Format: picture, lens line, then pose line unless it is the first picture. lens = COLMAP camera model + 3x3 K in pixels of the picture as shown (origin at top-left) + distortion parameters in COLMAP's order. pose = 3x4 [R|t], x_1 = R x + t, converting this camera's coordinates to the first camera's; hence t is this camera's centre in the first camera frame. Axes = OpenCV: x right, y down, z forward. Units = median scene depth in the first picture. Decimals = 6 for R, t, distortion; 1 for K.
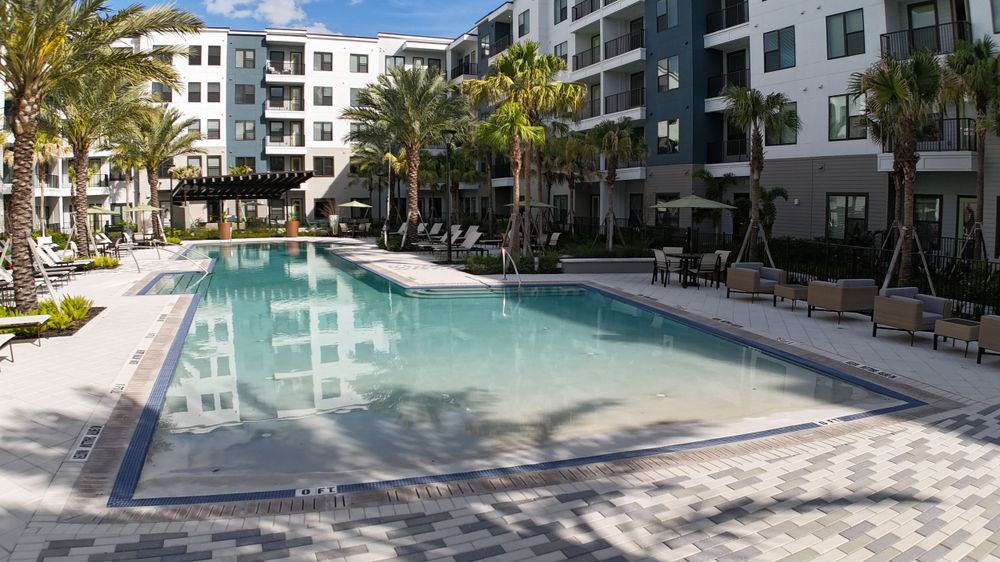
lens RADIAL K [[612.2, 0, 499.6], [0, 612.2, 287.3], [0, 0, 1]] dist [-0.187958, 0.023246]
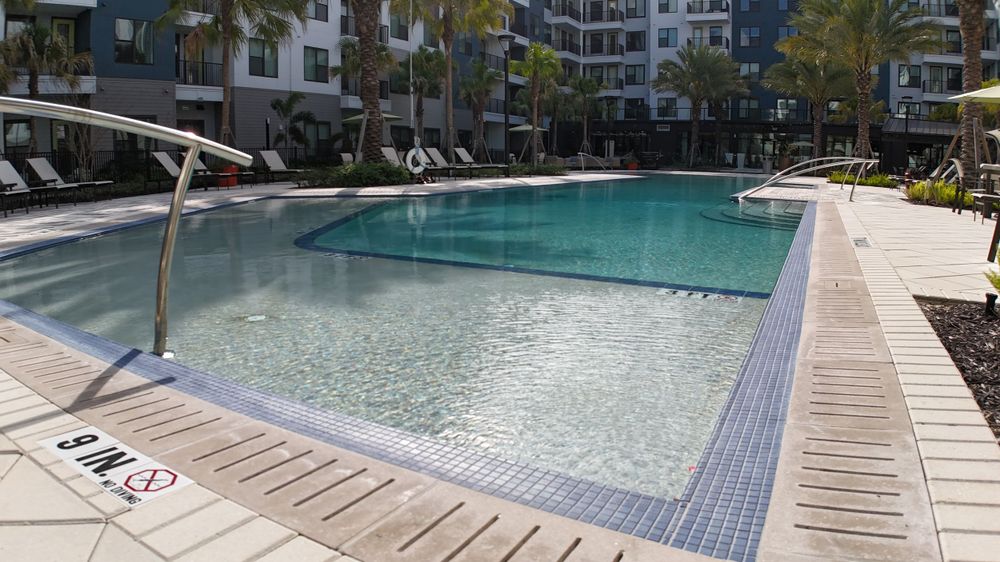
lens RADIAL K [[612.2, 0, 499.6], [0, 612.2, 287.3], [0, 0, 1]] dist [-0.187958, 0.023246]
pose [[-0.606117, -0.165037, 0.778065, -3.344077], [0.097061, 0.955577, 0.278301, -0.591797], [-0.789431, 0.244203, -0.563173, 6.300832]]
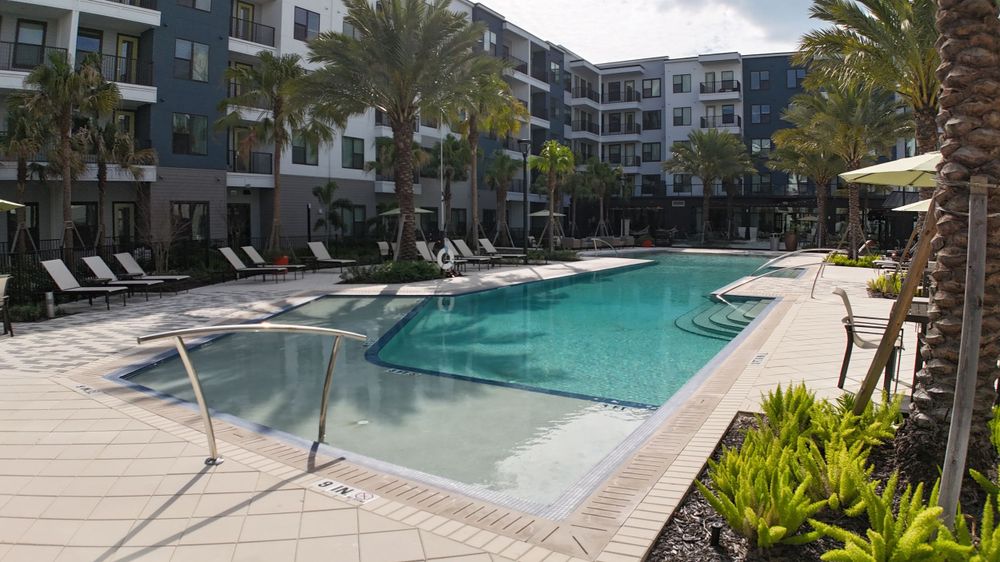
lens RADIAL K [[612.2, 0, 499.6], [0, 612.2, 287.3], [0, 0, 1]] dist [-0.187958, 0.023246]
pose [[-0.572934, -0.082884, 0.815400, -3.689628], [0.103262, 0.979646, 0.172136, -0.786828], [-0.813071, 0.182823, -0.552713, 6.491305]]
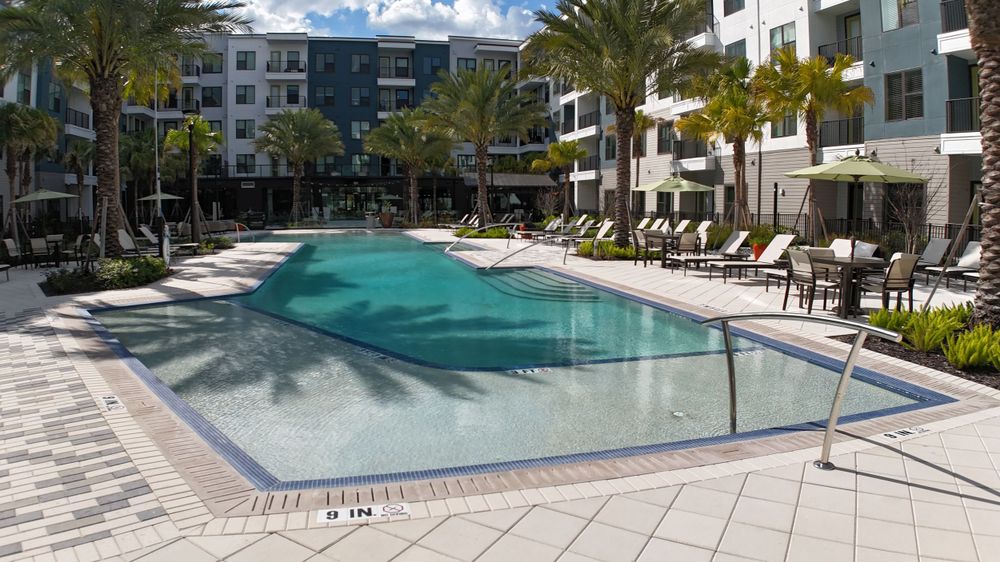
lens RADIAL K [[612.2, 0, 499.6], [0, 612.2, 287.3], [0, 0, 1]] dist [-0.187958, 0.023246]
pose [[-0.985708, -0.022945, 0.166892, -2.705147], [0.020414, 0.967112, 0.253530, -0.848707], [-0.167220, 0.253313, -0.952822, 7.024273]]
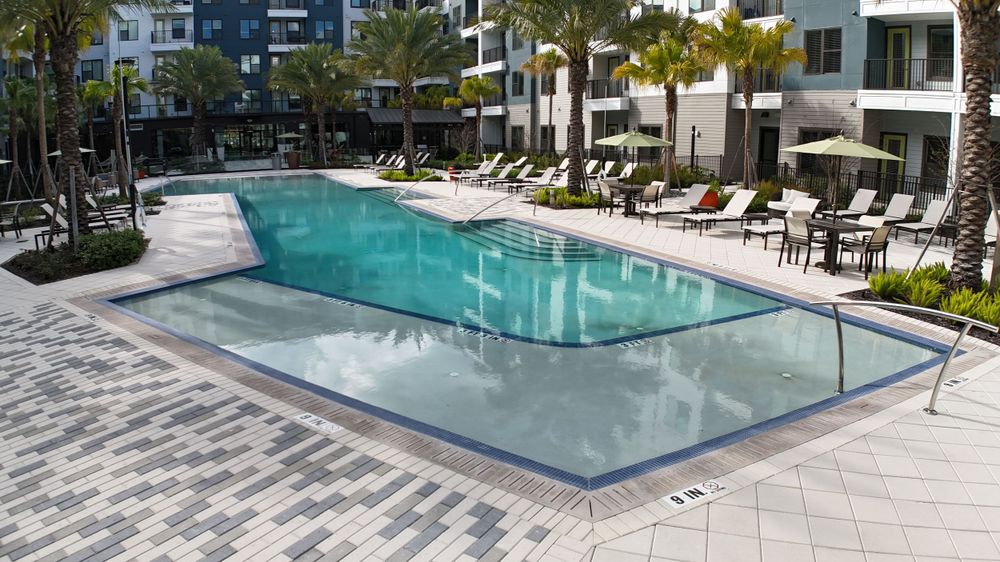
lens RADIAL K [[612.2, 0, 499.6], [0, 612.2, 287.3], [0, 0, 1]] dist [-0.187958, 0.023246]
pose [[-0.999368, 0.007583, -0.034726, -2.249385], [-0.005695, 0.930200, 0.367010, -0.989121], [0.035085, 0.366976, -0.929569, 7.123969]]
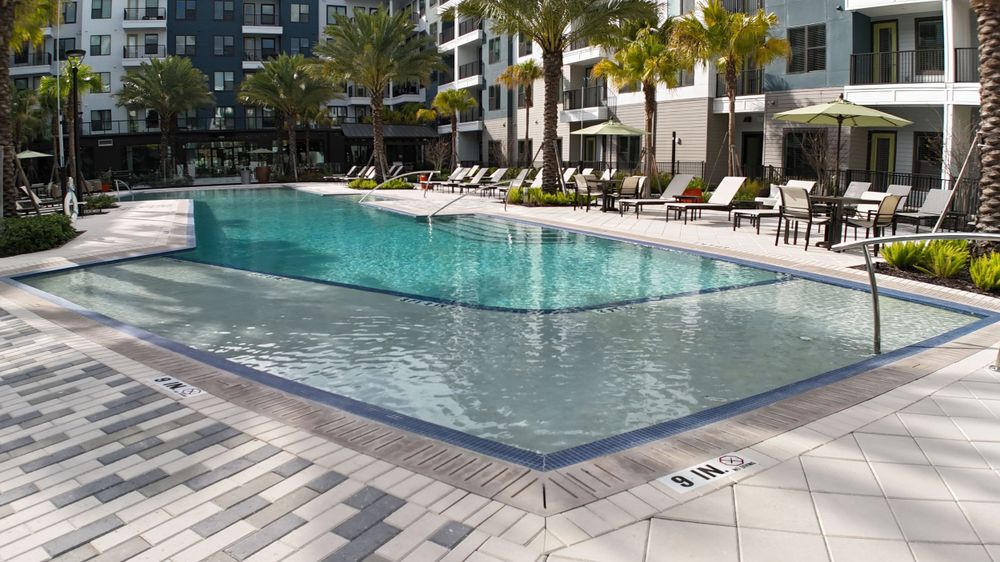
lens RADIAL K [[612.2, 0, 499.6], [0, 612.2, 287.3], [0, 0, 1]] dist [-0.187958, 0.023246]
pose [[-0.997815, 0.011558, -0.065053, -2.316248], [-0.010136, 0.946146, 0.323582, -0.786784], [0.065290, 0.323534, -0.943961, 6.943653]]
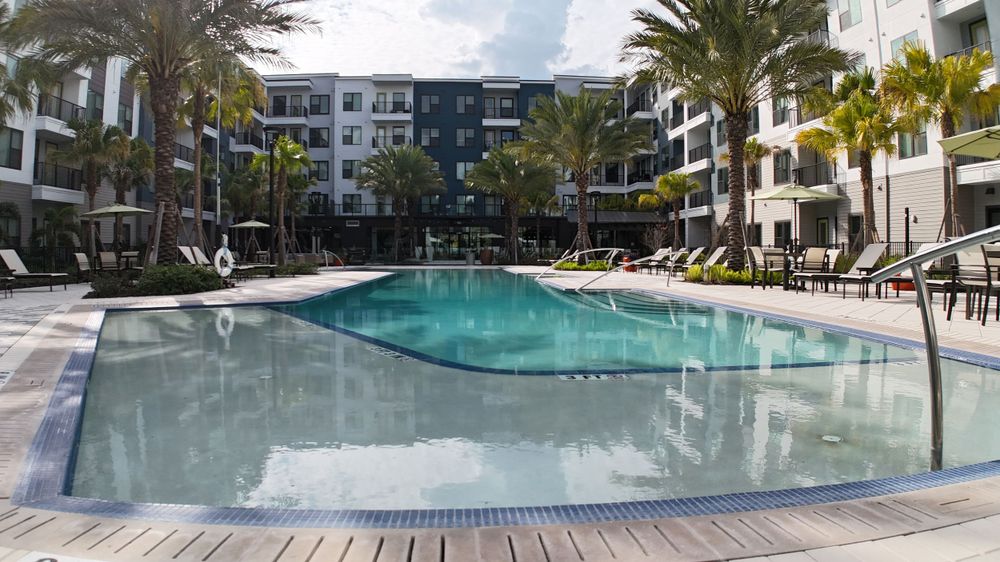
lens RADIAL K [[612.2, 0, 499.6], [0, 612.2, 287.3], [0, 0, 1]] dist [-0.187958, 0.023246]
pose [[-0.939587, -0.017446, 0.341866, -2.716817], [0.043300, 0.984621, 0.169253, -0.659707], [-0.339561, 0.173830, -0.924382, 6.698604]]
